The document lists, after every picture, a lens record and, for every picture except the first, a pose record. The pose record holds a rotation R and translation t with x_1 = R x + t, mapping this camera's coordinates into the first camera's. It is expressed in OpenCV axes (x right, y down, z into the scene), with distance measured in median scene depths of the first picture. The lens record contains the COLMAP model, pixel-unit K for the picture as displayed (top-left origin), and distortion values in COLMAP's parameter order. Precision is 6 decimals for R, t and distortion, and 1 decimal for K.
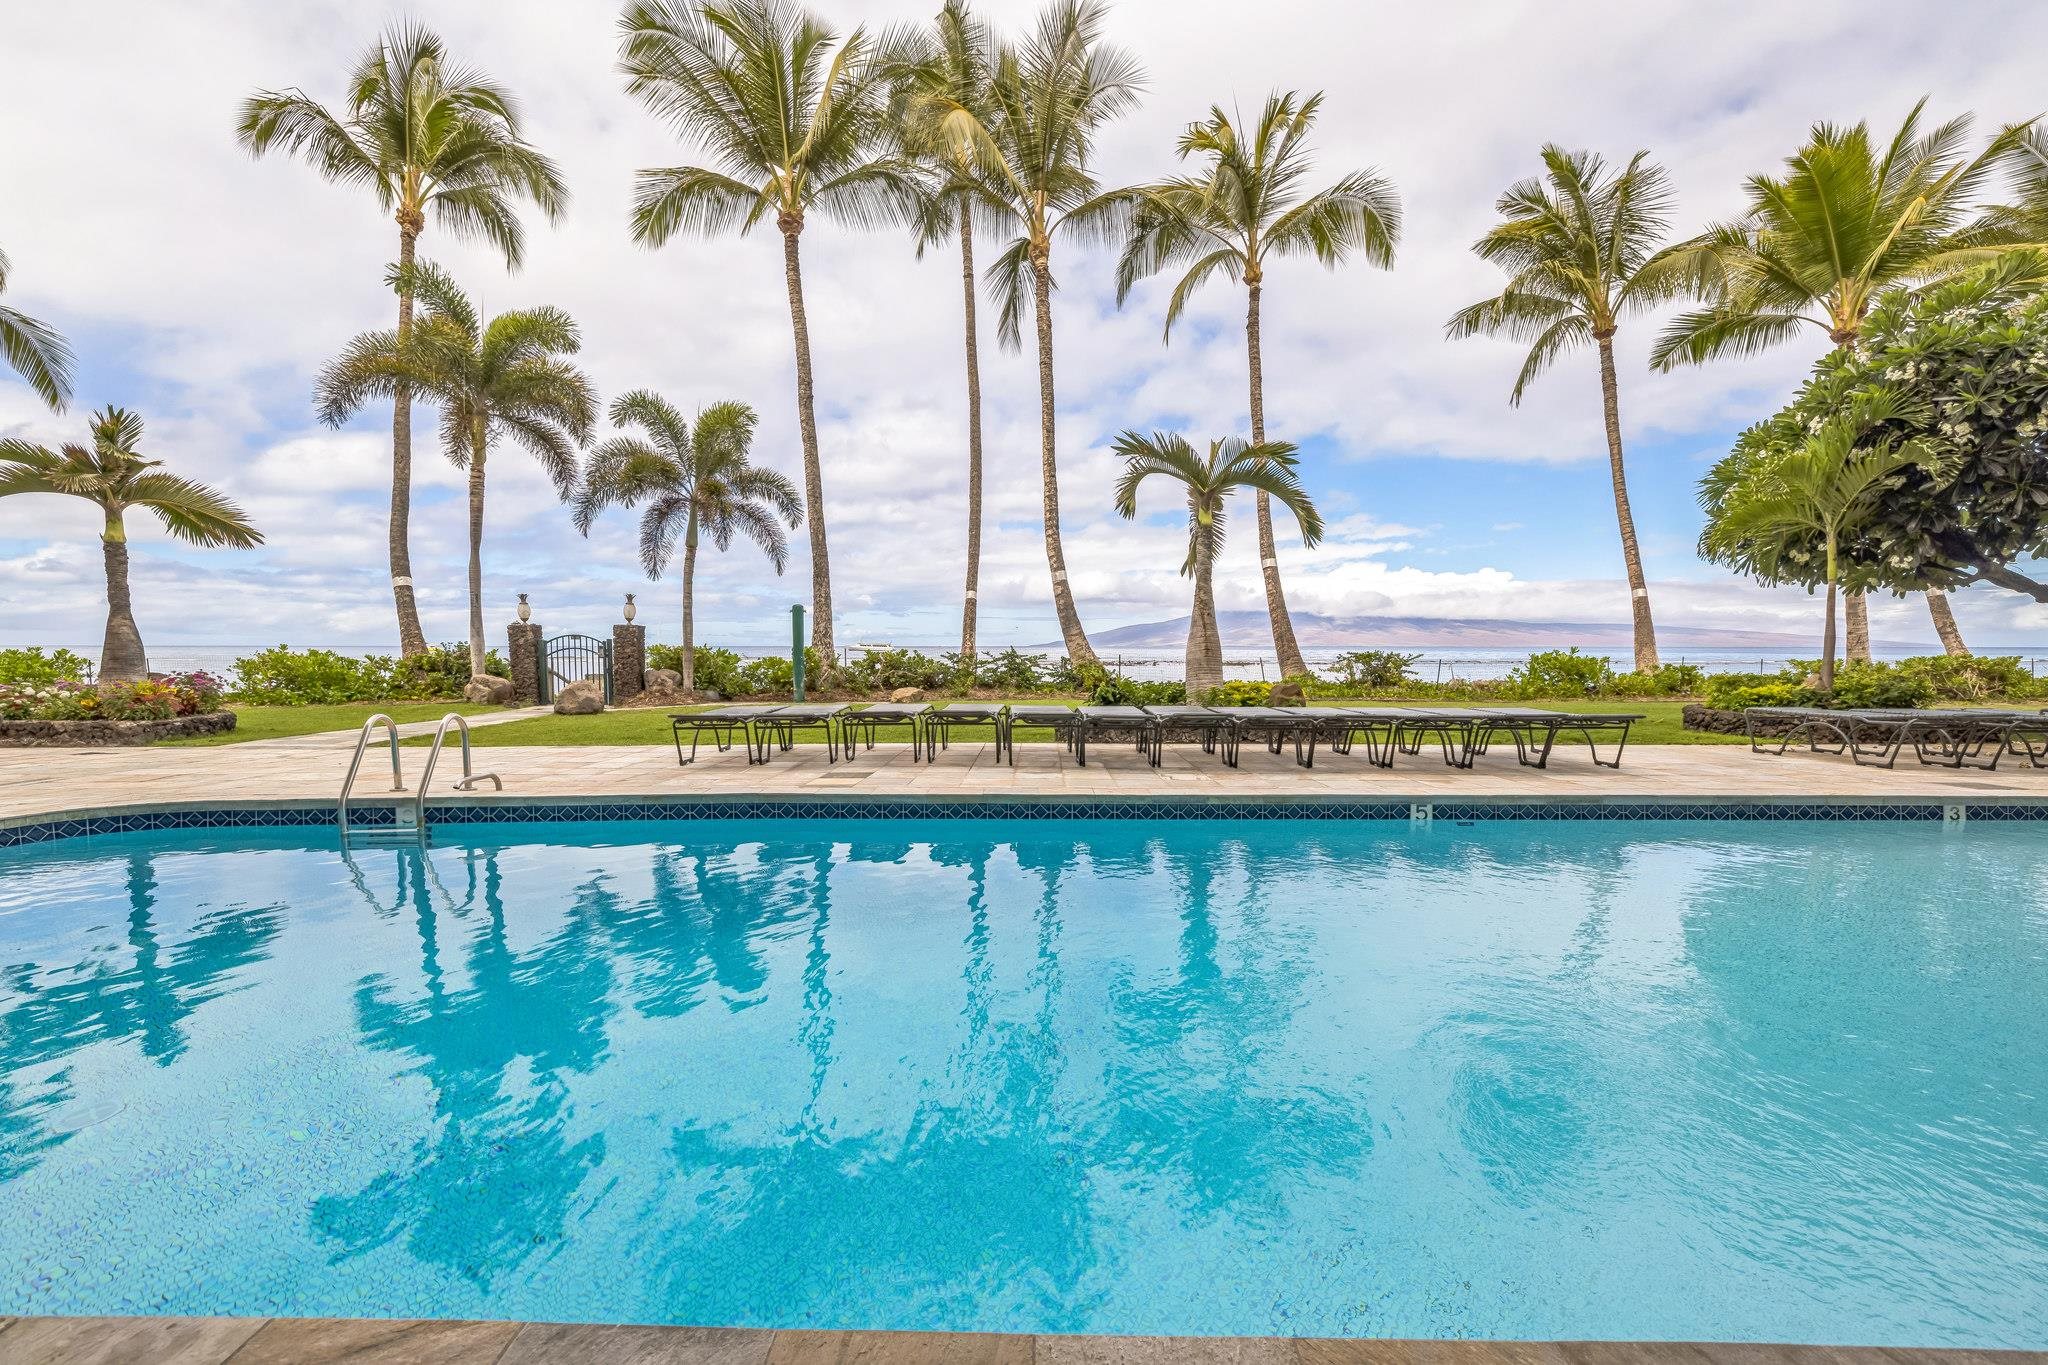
lens RADIAL K [[874.9, 0, 1024.1], [0, 874.9, 703.4], [0, 0, 1]] dist [0.004556, 0.000426]
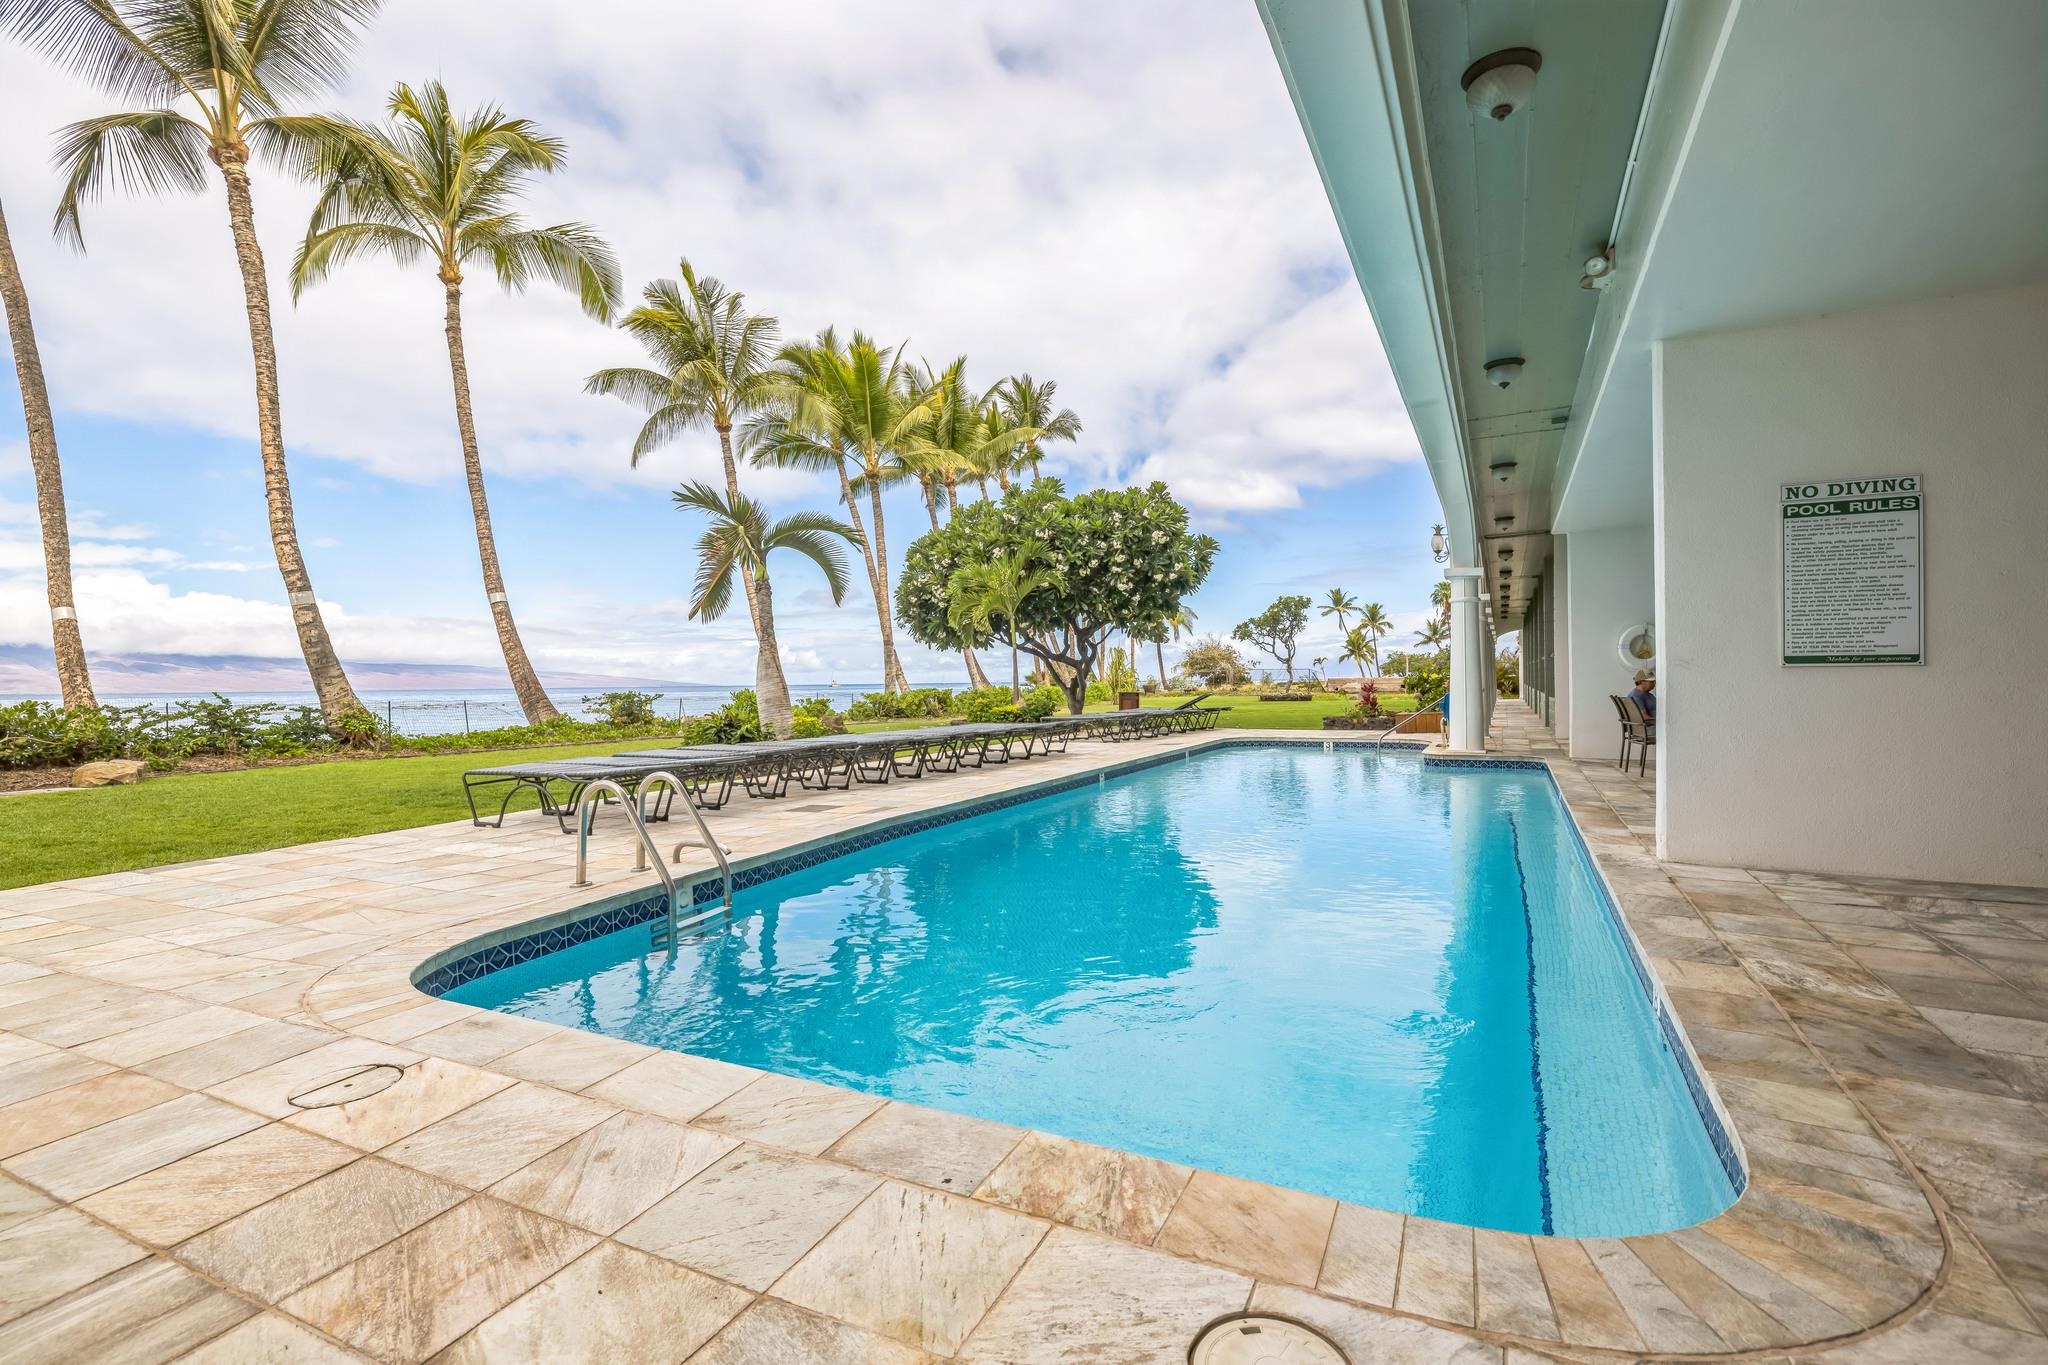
lens RADIAL K [[967.8, 0, 1022.5], [0, 967.8, 682.2], [0, 0, 1]] dist [0.004174, -0.000159]
pose [[0.430297, -0.007169, 0.902659, -0.421797], [0.072177, 0.997040, -0.026489, -0.007552], [-0.899797, 0.076550, 0.429540, 0.093374]]
